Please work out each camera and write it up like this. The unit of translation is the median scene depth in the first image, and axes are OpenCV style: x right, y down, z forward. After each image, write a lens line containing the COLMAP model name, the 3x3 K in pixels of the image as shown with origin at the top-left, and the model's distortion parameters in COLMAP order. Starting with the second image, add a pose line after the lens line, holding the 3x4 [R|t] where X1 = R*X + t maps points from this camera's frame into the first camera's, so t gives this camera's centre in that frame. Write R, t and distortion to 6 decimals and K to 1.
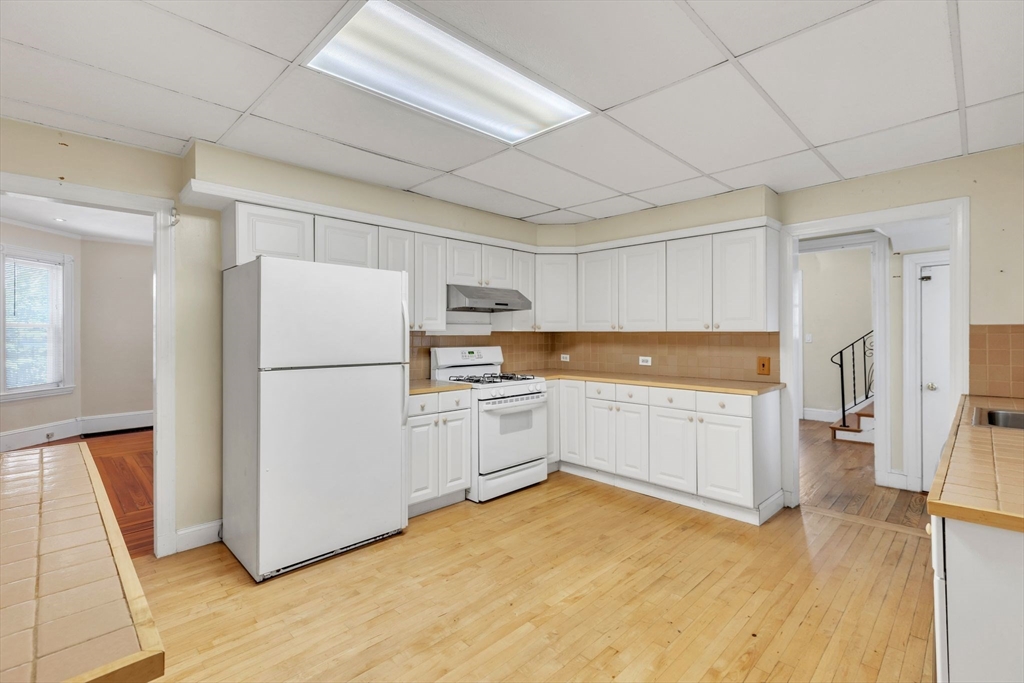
lens RADIAL K [[463.4, 0, 518.0], [0, 463.4, 336.3], [0, 0, 1]] dist [0.010559, -0.001409]
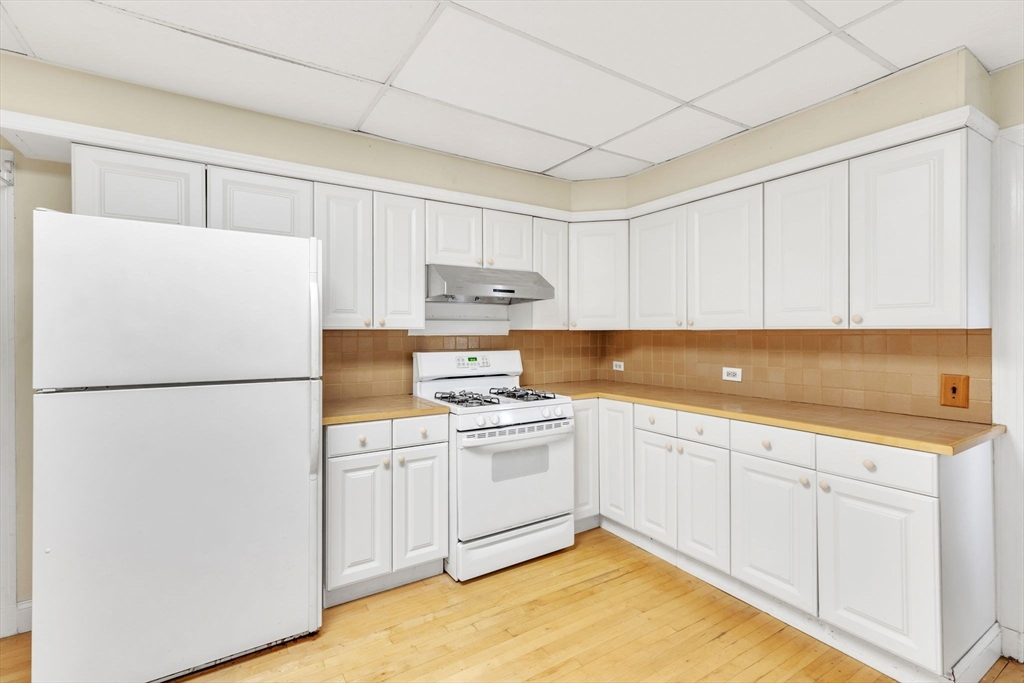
lens RADIAL K [[463.4, 0, 512.3], [0, 463.4, 336.7], [0, 0, 1]] dist [0.010559, -0.001409]
pose [[0.974849, 0.000466, -0.222868, 0.140828], [-0.000070, 0.999998, 0.001785, -0.001751], [0.222869, -0.001725, 0.974847, 0.344178]]
